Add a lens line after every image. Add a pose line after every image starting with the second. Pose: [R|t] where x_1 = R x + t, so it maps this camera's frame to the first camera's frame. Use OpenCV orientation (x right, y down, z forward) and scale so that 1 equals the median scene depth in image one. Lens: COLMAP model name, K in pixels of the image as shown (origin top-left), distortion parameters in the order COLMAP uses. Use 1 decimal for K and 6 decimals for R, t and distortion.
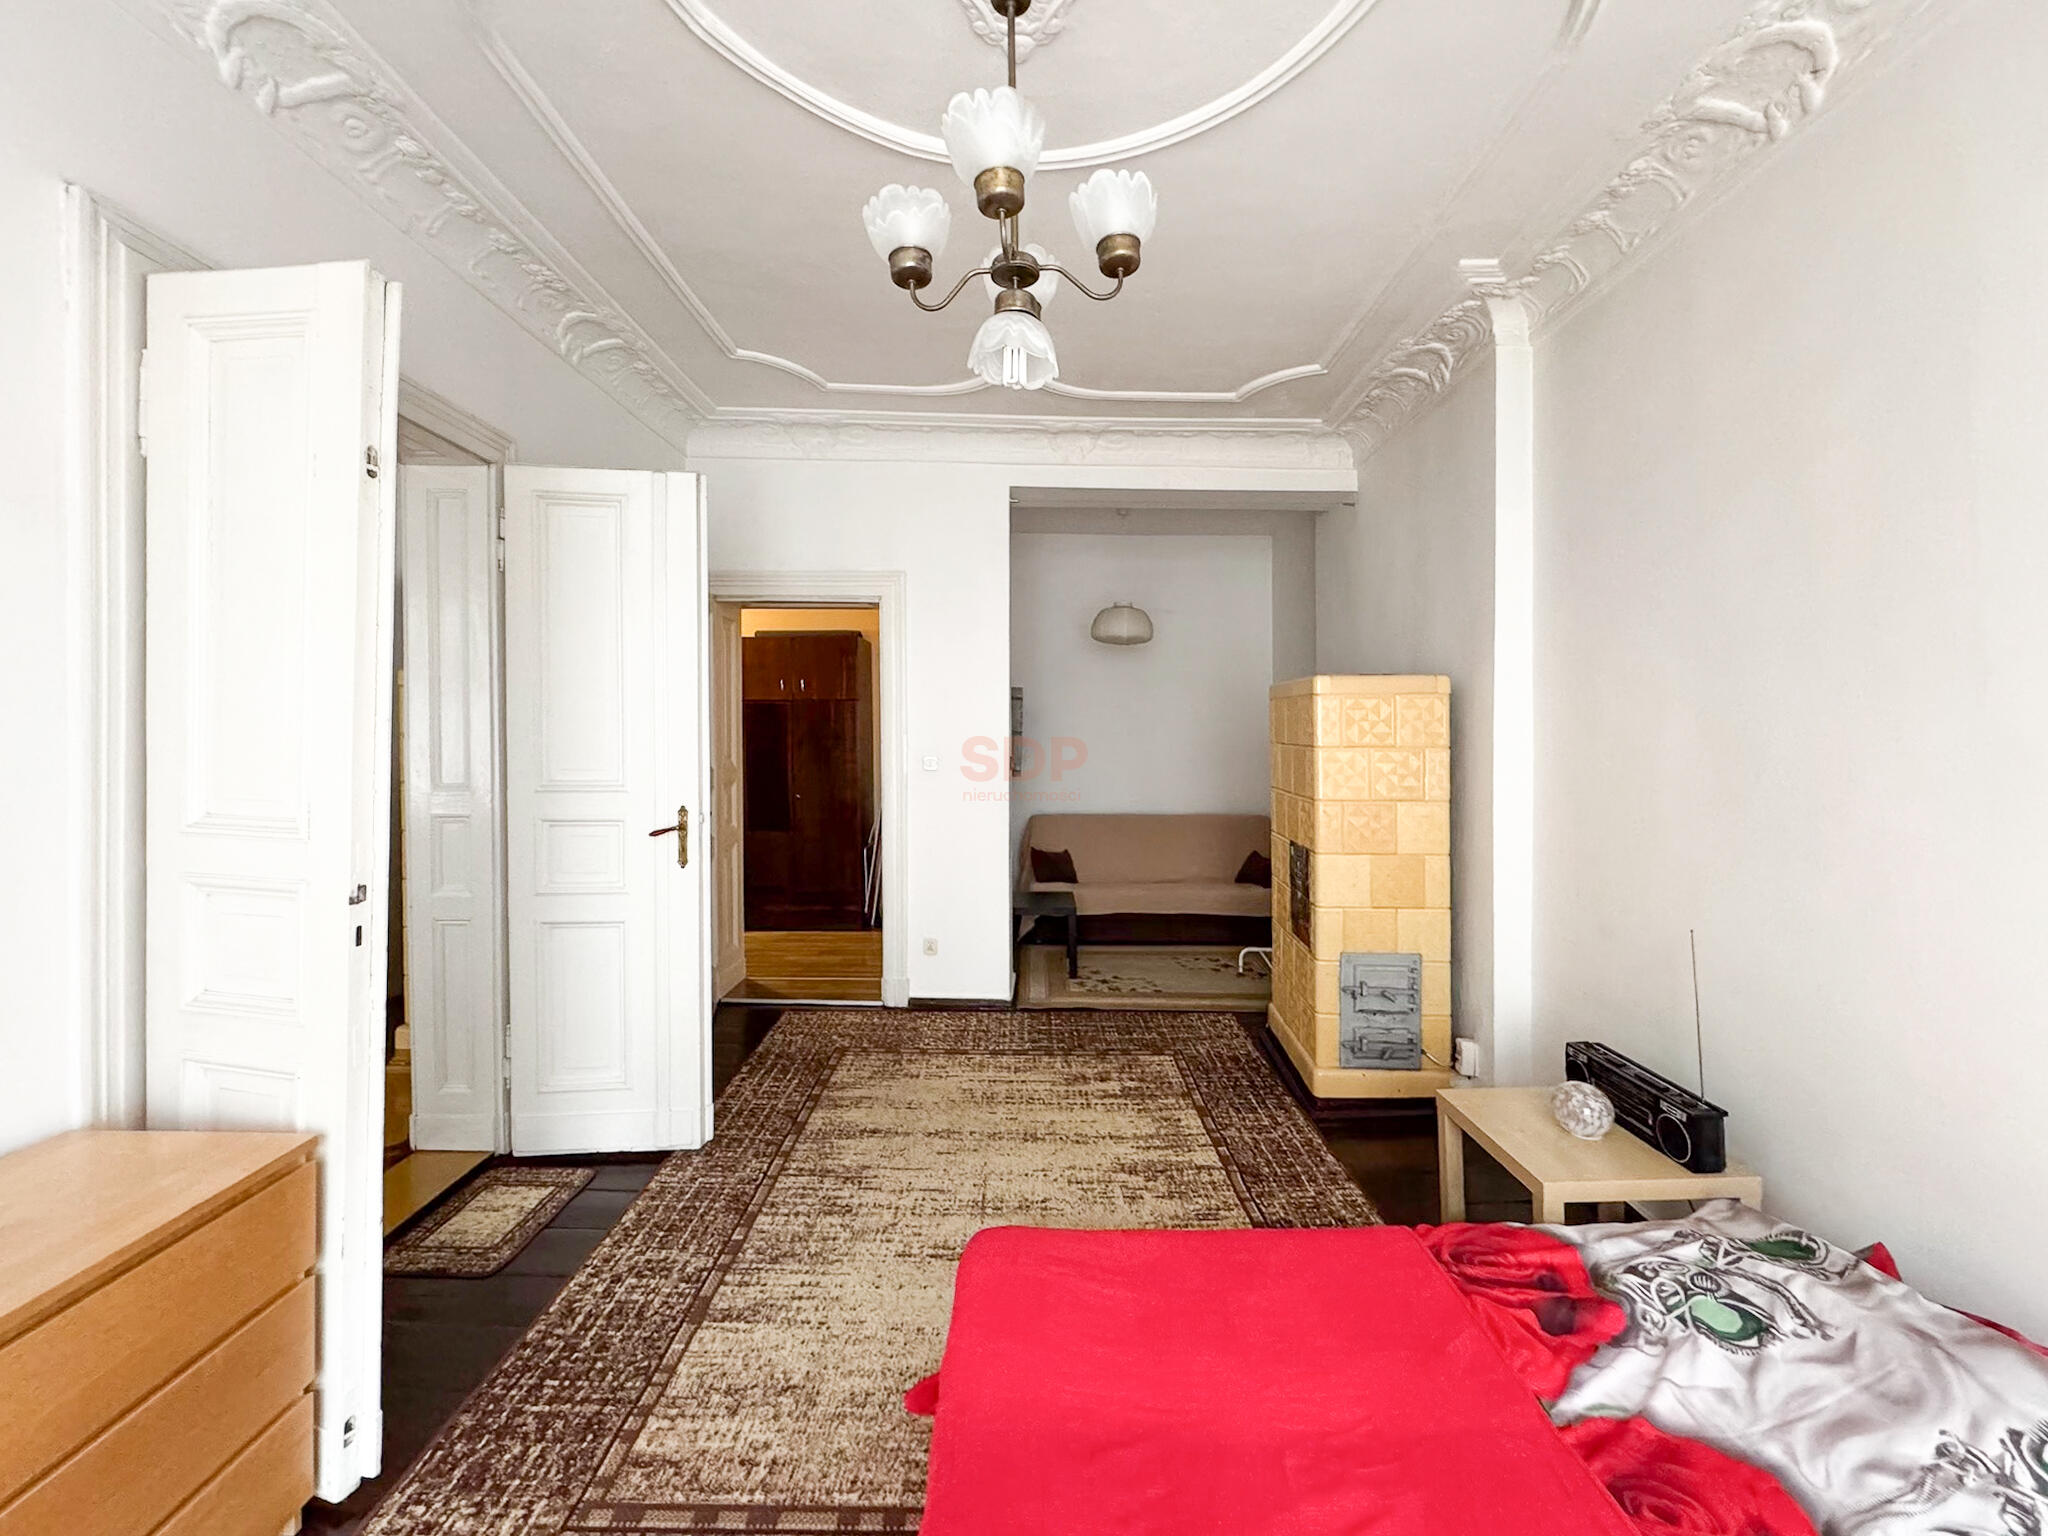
lens RADIAL K [[832.6, 0, 1032.6], [0, 832.6, 717.5], [0, 0, 1]] dist [-0.001686, 0.000302]
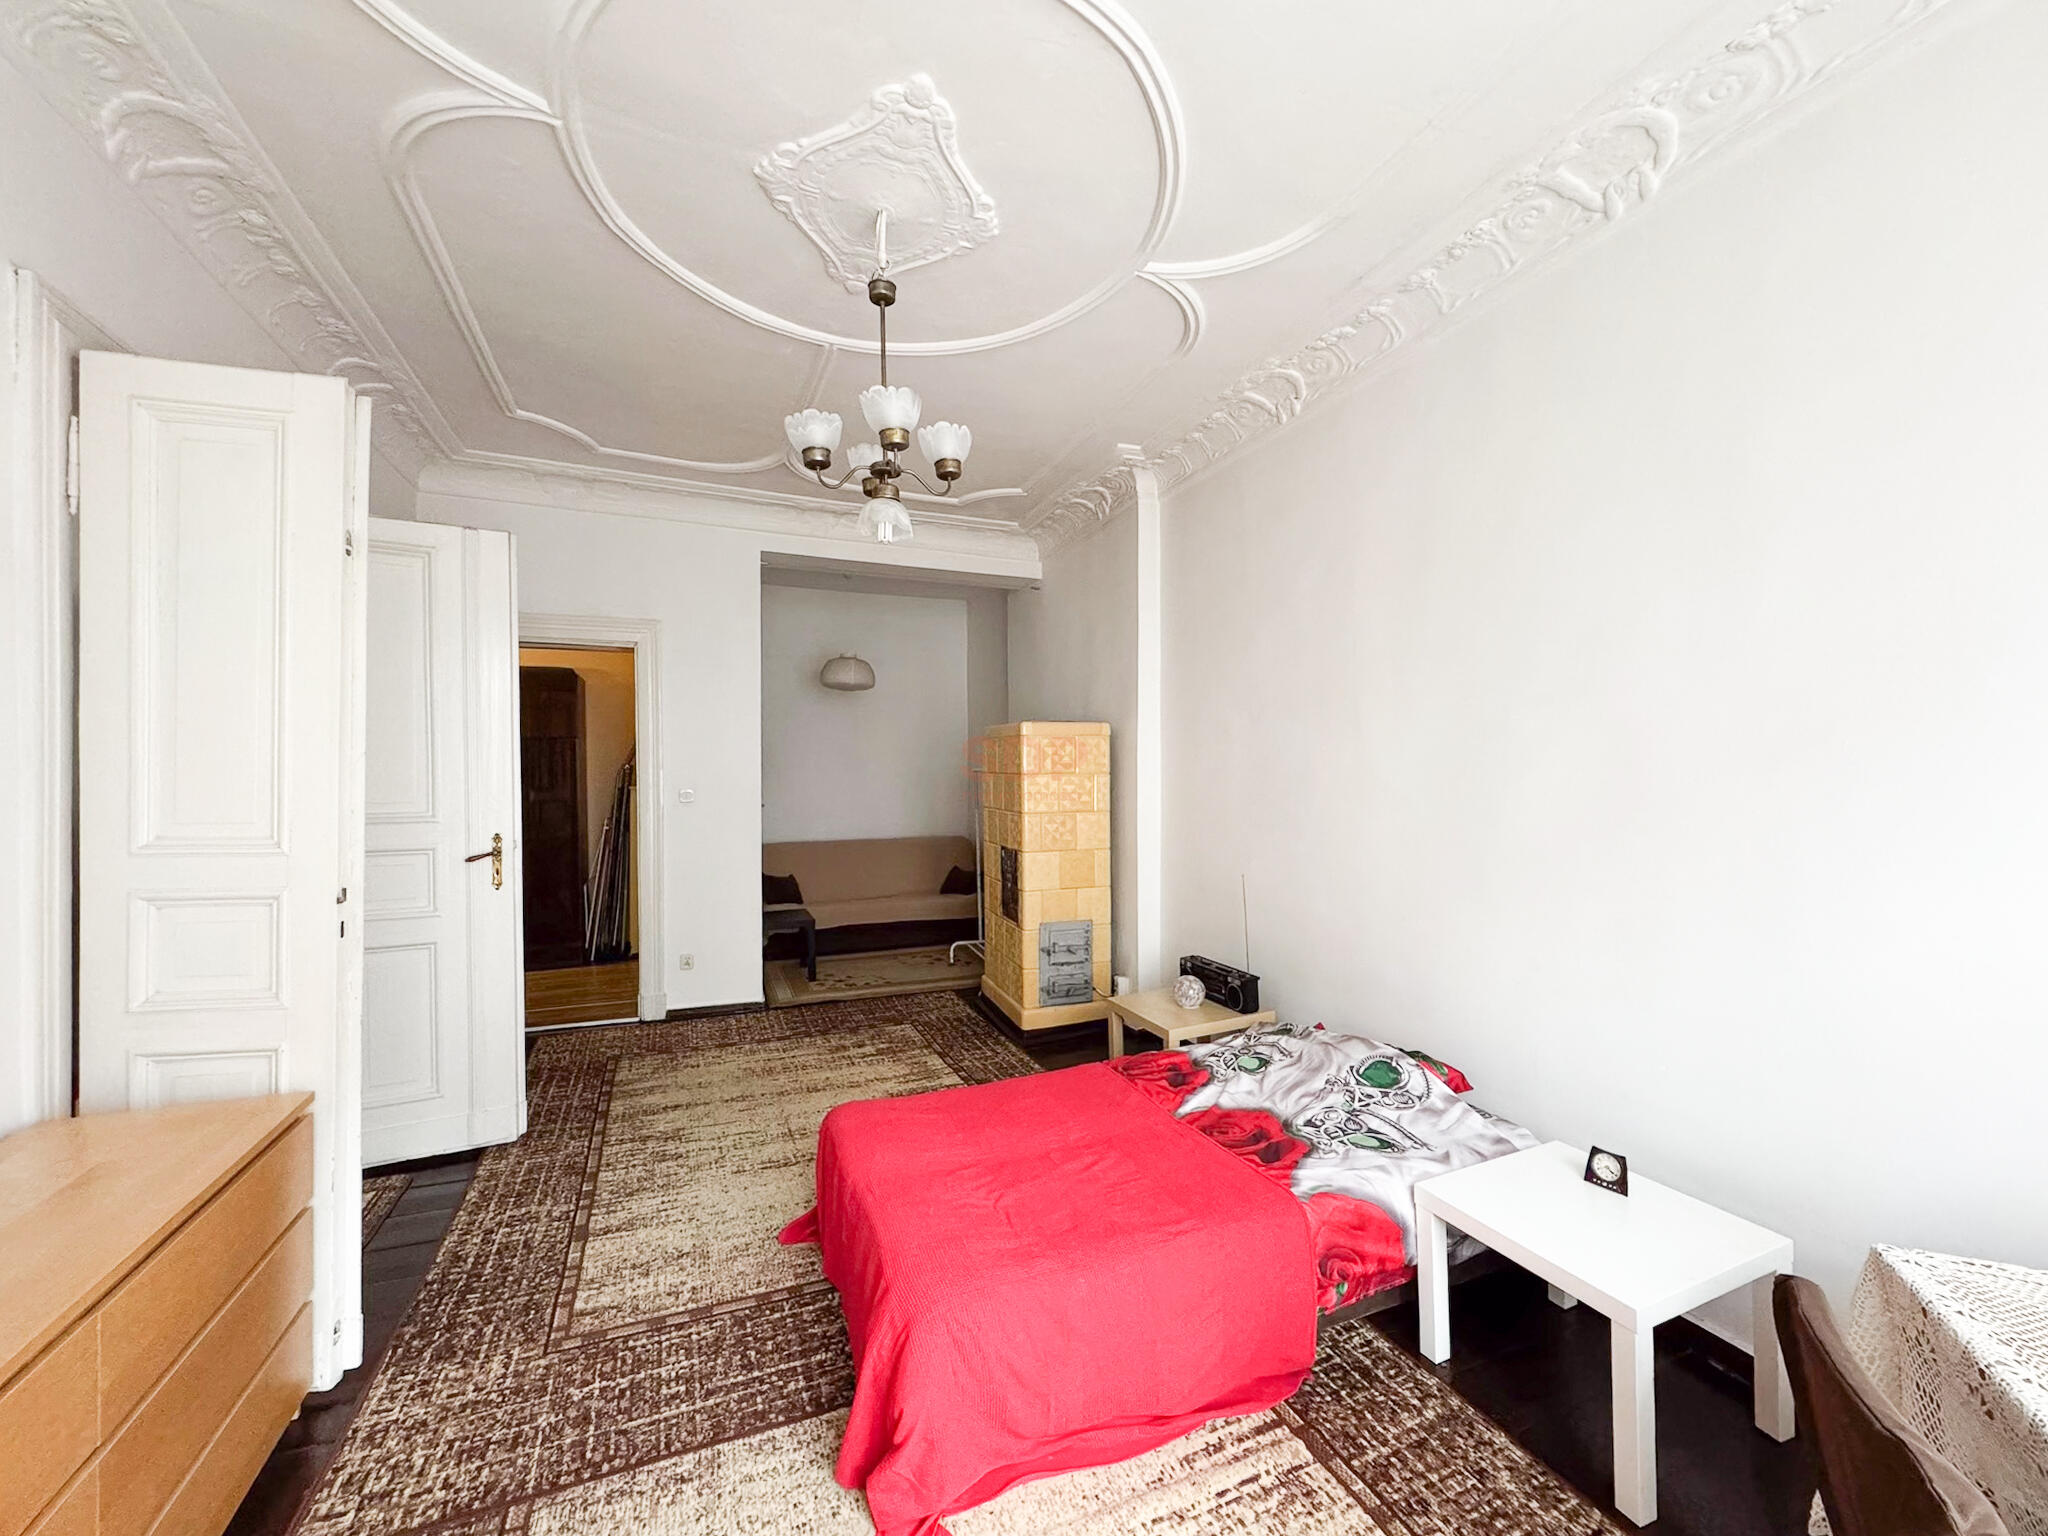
lens RADIAL K [[832.6, 0, 1031.9], [0, 832.6, 764.5], [0, 0, 1]] dist [-0.001686, 0.000302]
pose [[0.922385, -0.007366, 0.386202, -0.190696], [0.003704, 0.999941, 0.010227, 0.005850], [-0.386255, -0.008003, 0.922357, -0.291704]]
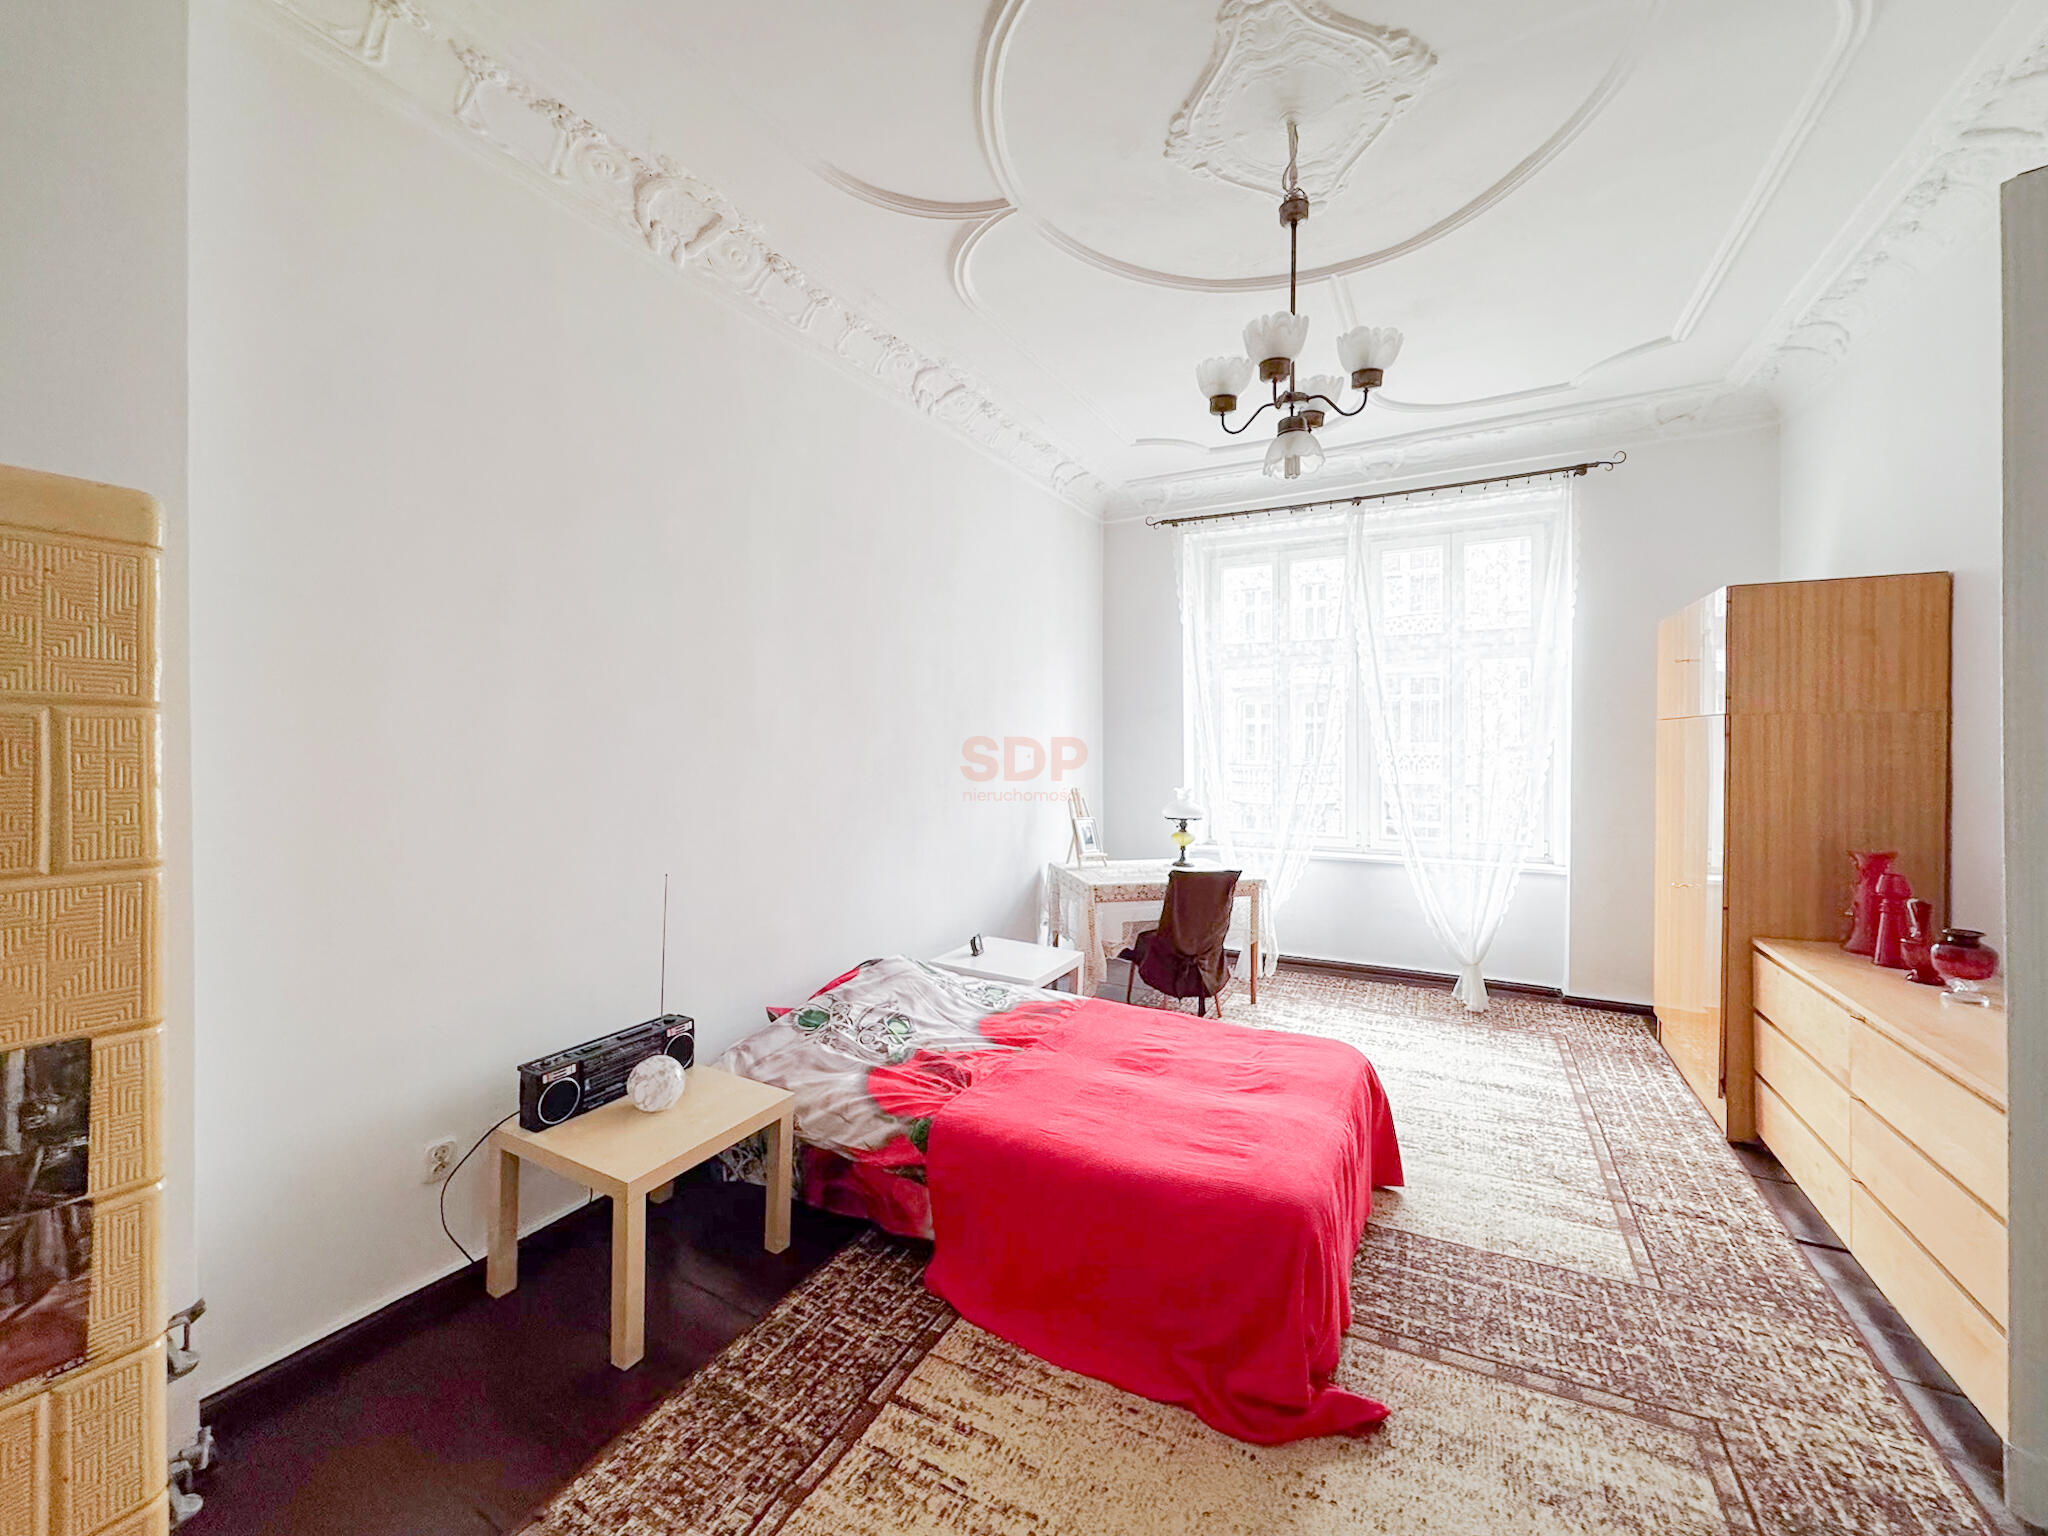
lens RADIAL K [[832.6, 0, 1032.4], [0, 832.6, 756.8], [0, 0, 1]] dist [-0.001686, 0.000302]
pose [[-0.894724, -0.016297, 0.446323, -0.127530], [-0.019079, 0.999816, -0.001739, 0.063145], [-0.446212, -0.010072, -0.894870, 1.298284]]
